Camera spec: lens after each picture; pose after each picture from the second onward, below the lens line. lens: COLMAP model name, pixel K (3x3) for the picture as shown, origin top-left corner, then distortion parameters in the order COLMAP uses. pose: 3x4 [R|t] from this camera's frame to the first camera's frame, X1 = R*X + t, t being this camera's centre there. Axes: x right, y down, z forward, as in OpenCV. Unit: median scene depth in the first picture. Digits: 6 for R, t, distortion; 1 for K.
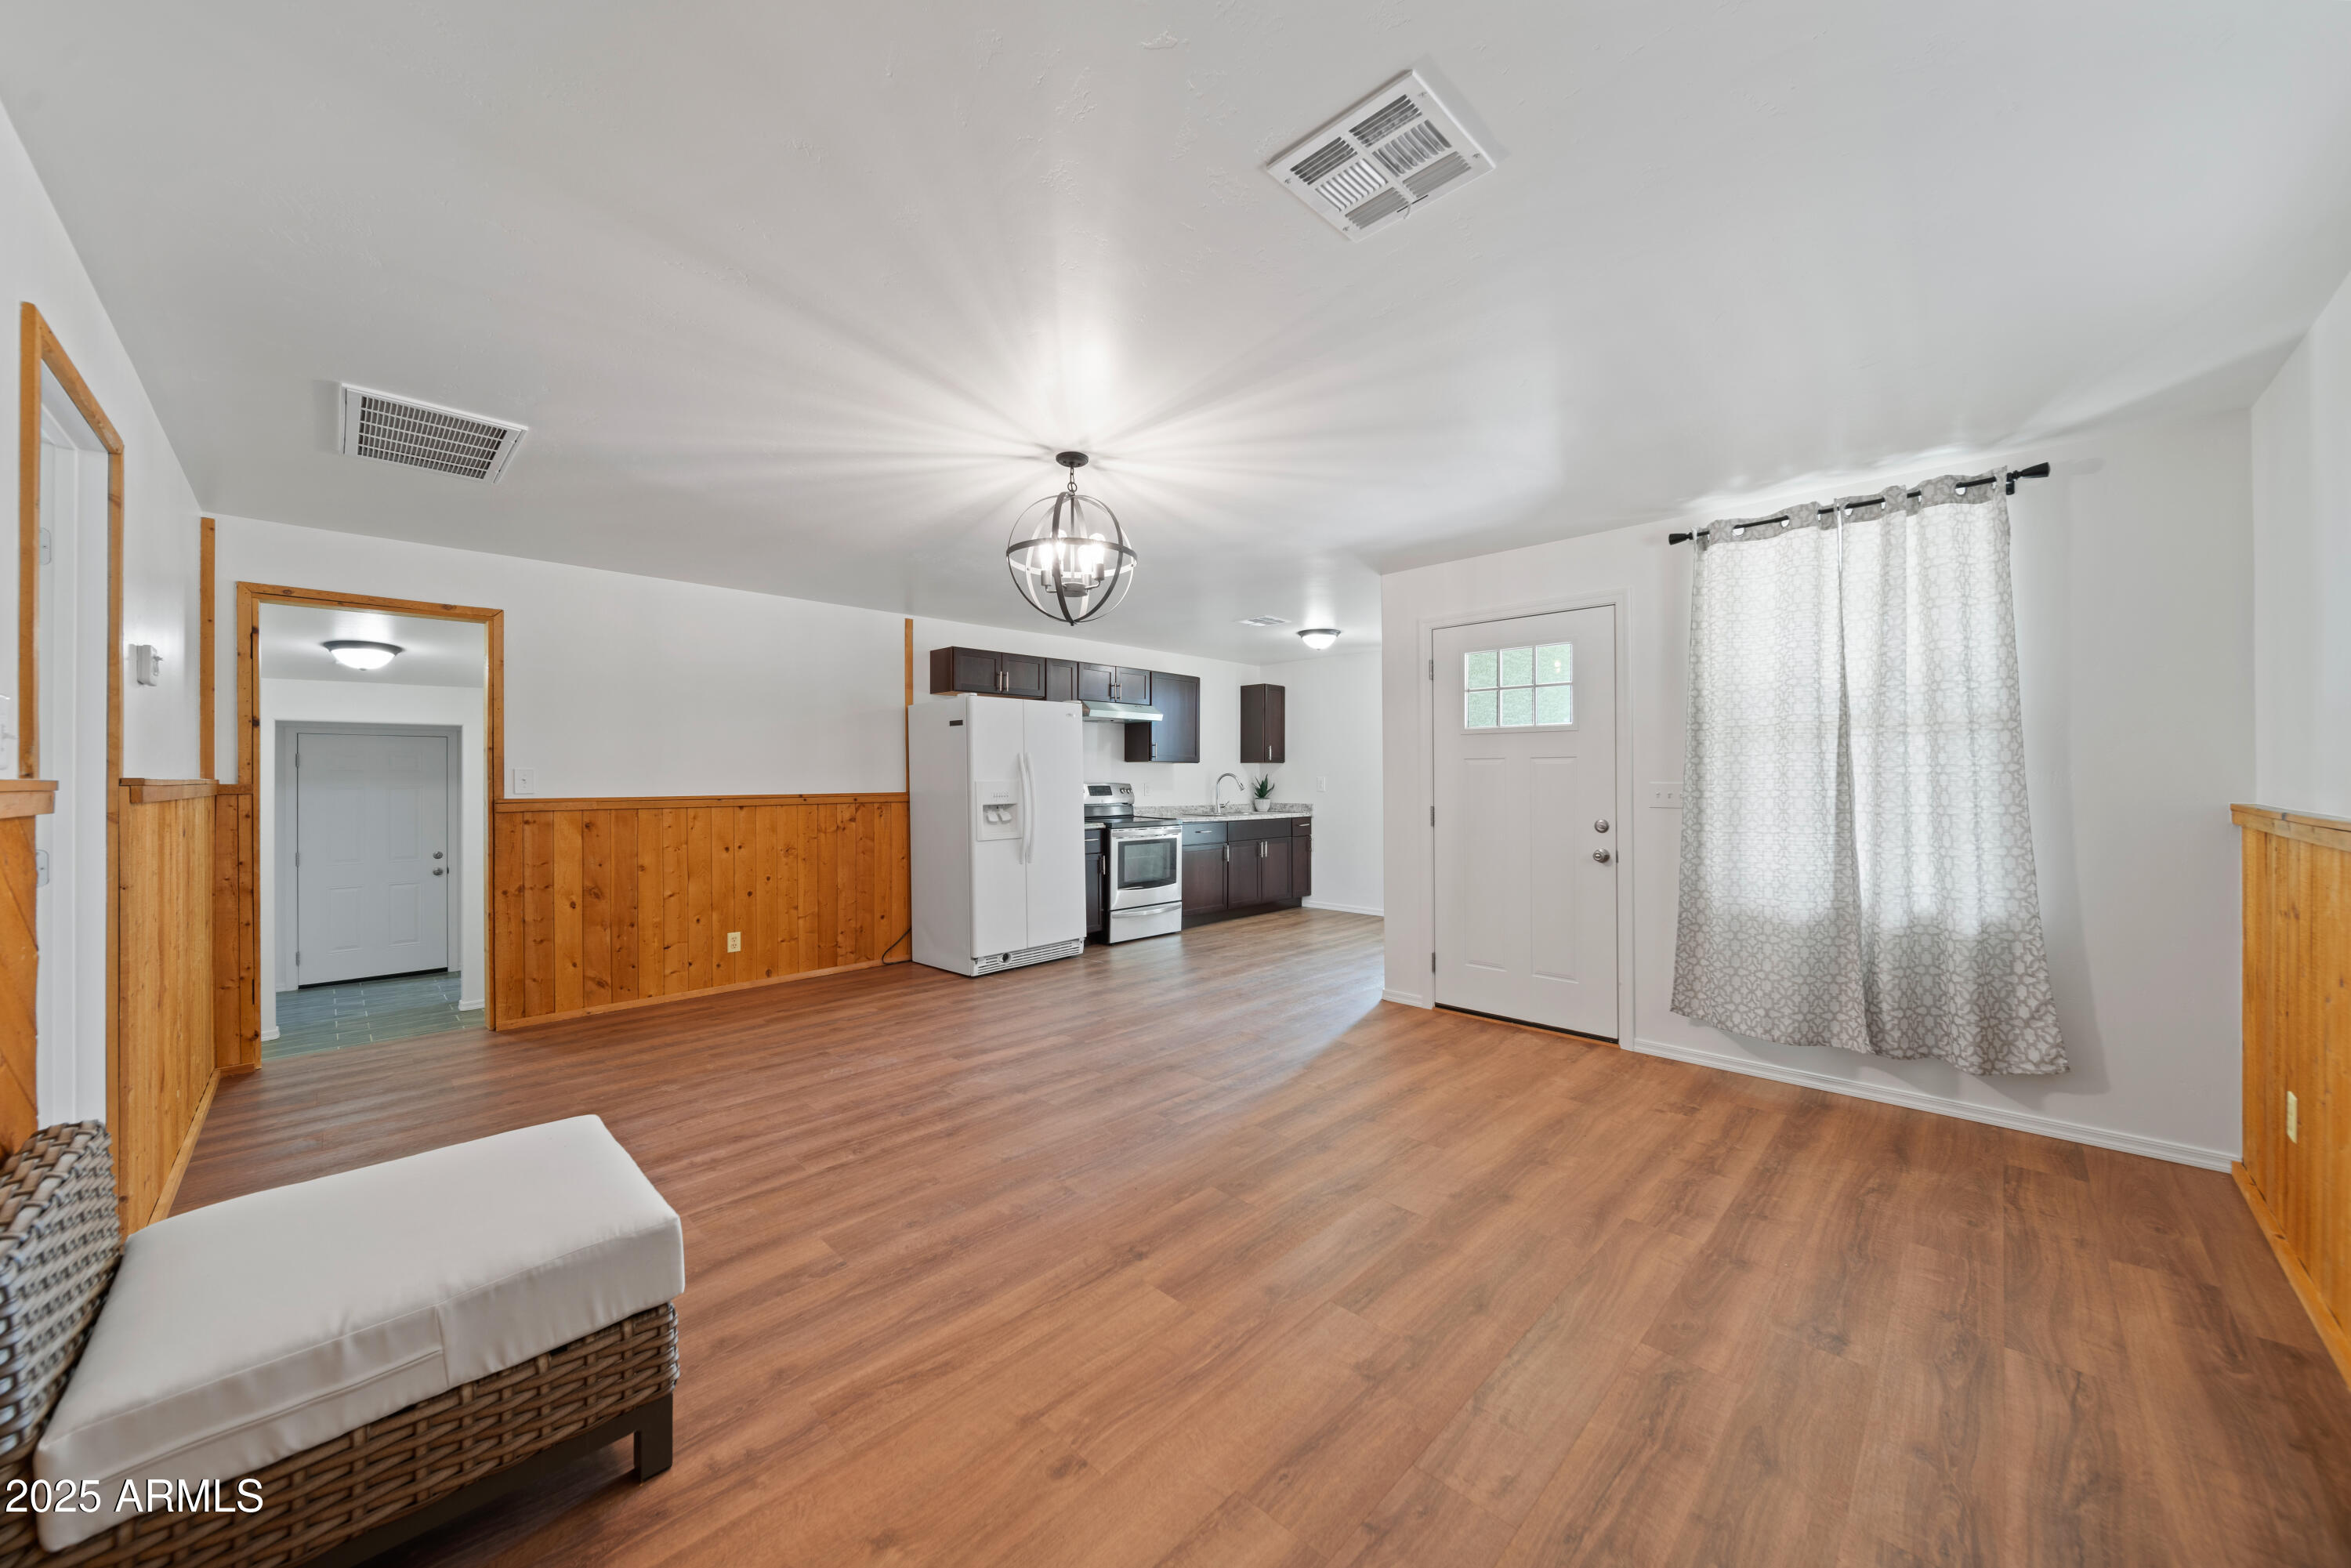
lens RADIAL K [[827.7, 0, 1179.7], [0, 827.7, 778.4], [0, 0, 1]] dist [0.000200, 0.000019]
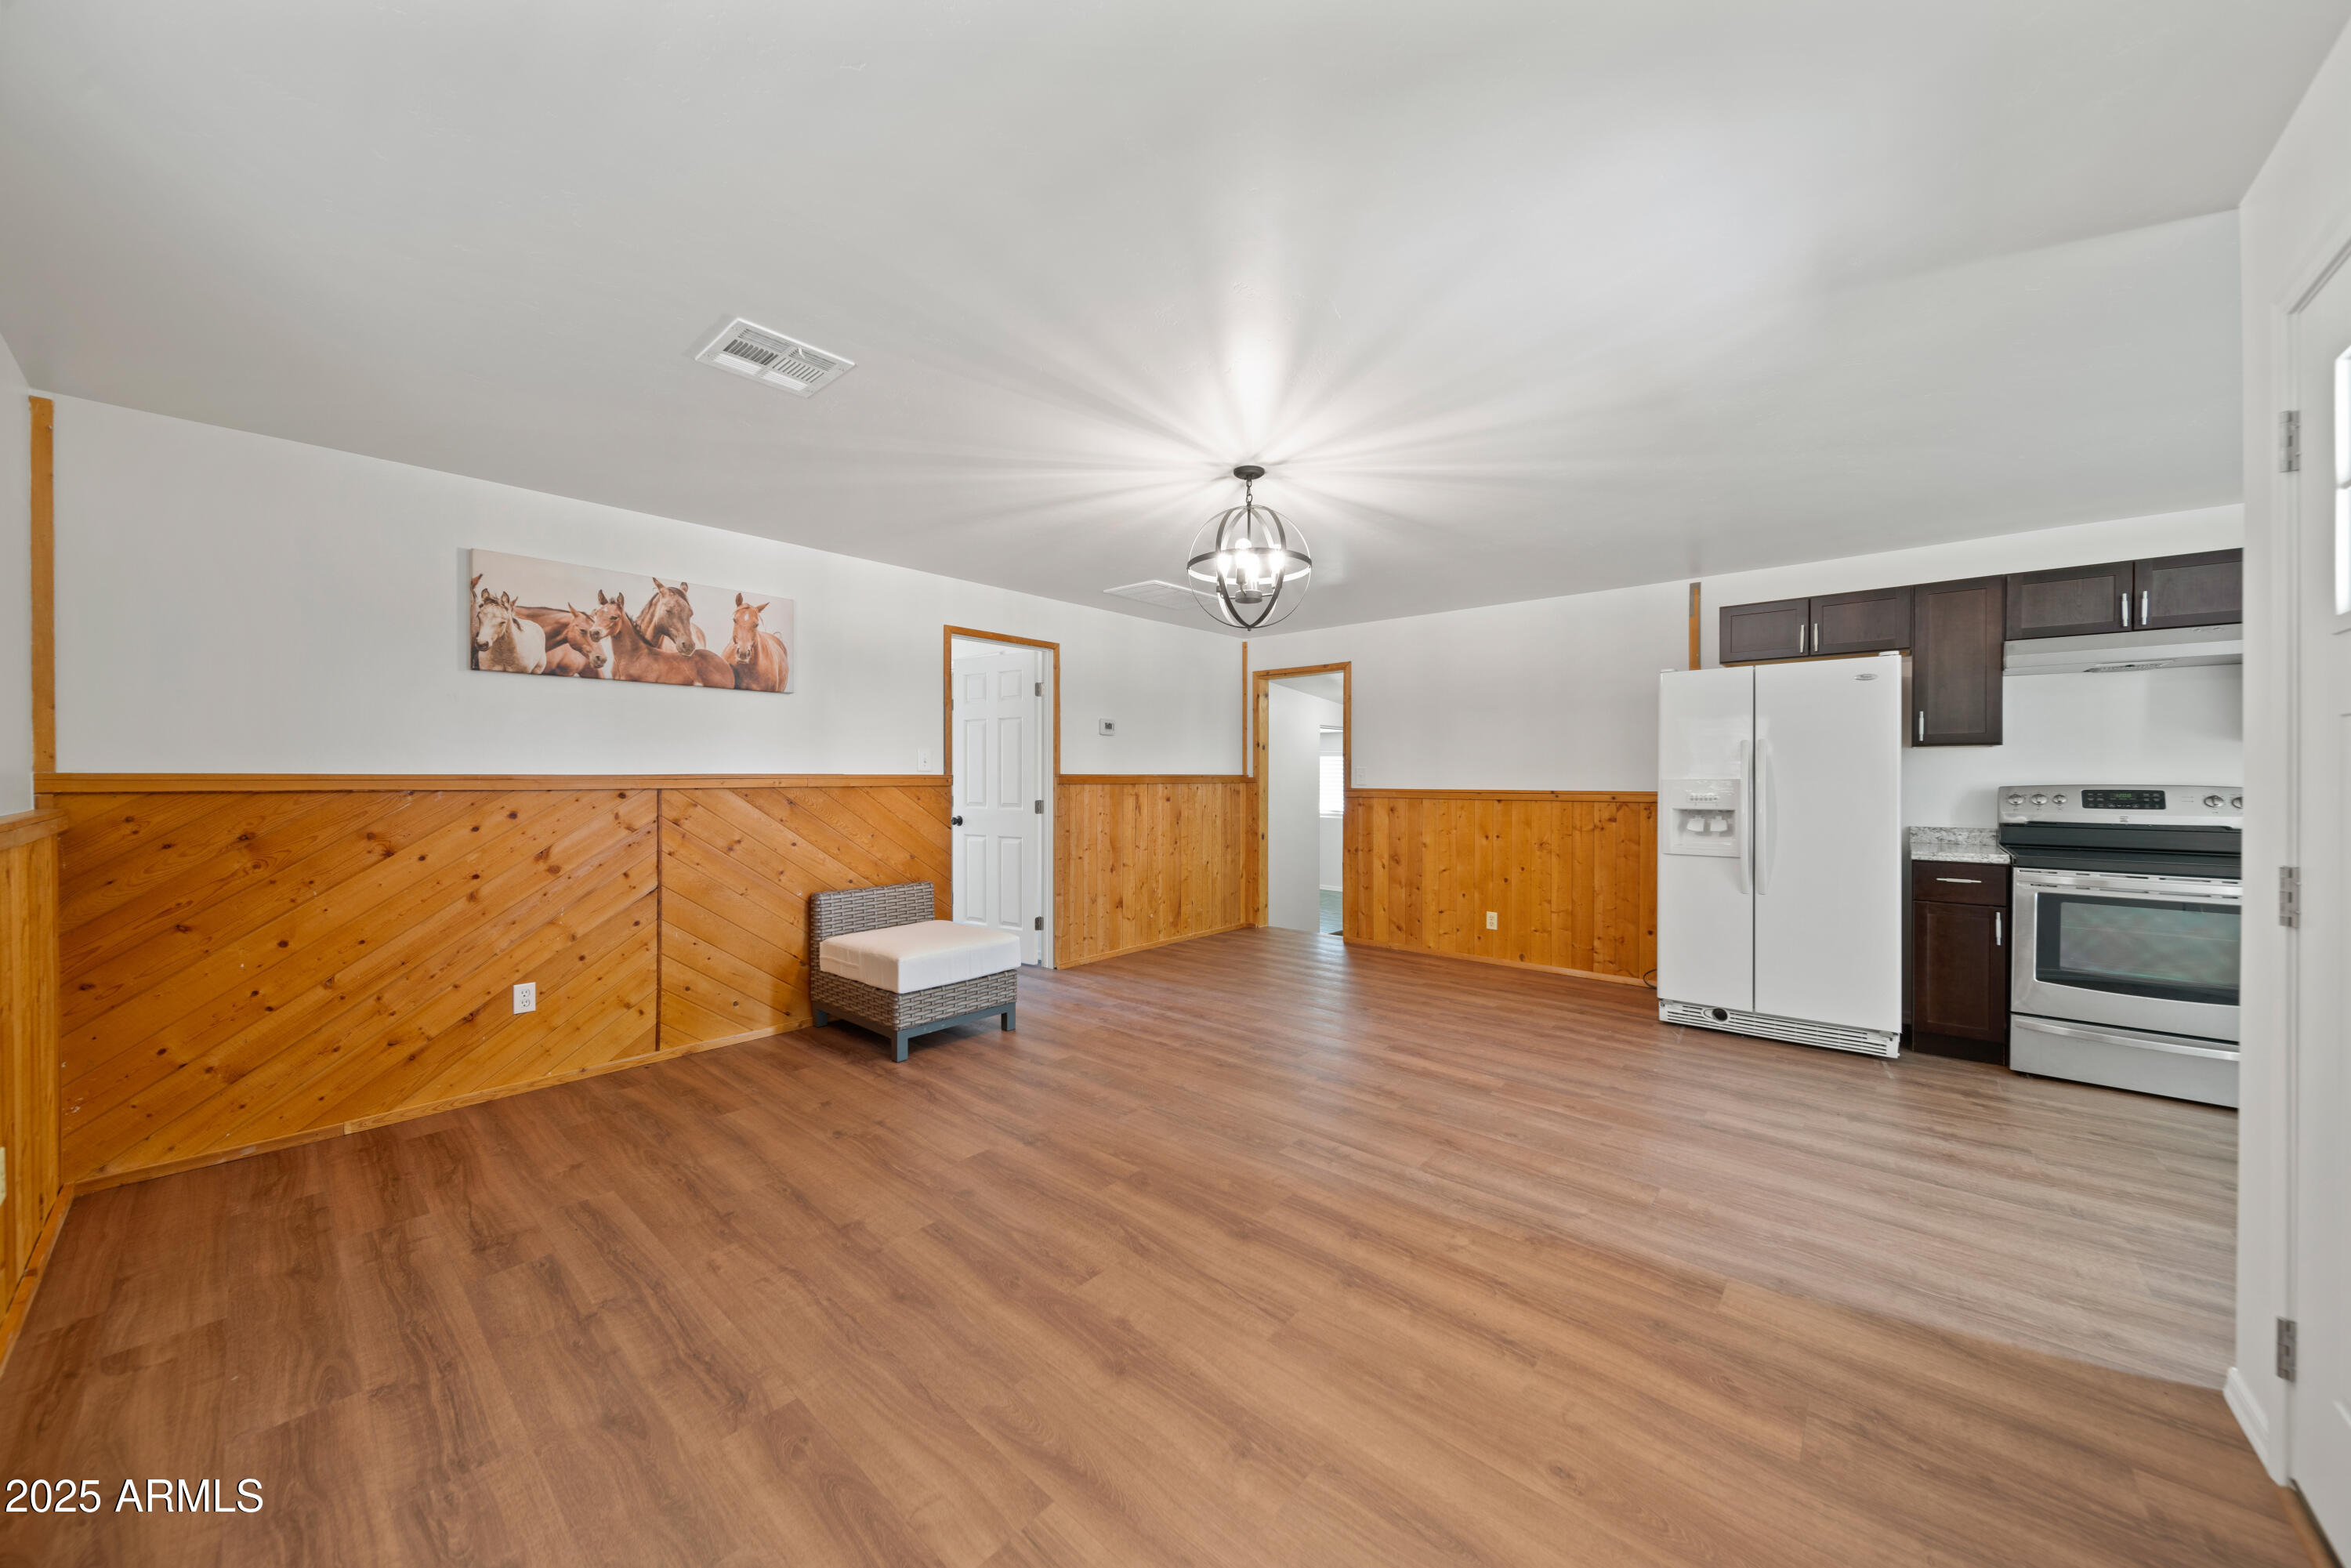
lens RADIAL K [[827.7, 0, 1179.7], [0, 827.7, 778.4], [0, 0, 1]] dist [0.000200, 0.000019]
pose [[0.061049, 0.006767, -0.998112, 0.666297], [-0.001525, 0.999976, 0.006686, -0.002214], [0.998134, 0.001114, 0.061058, 0.611791]]
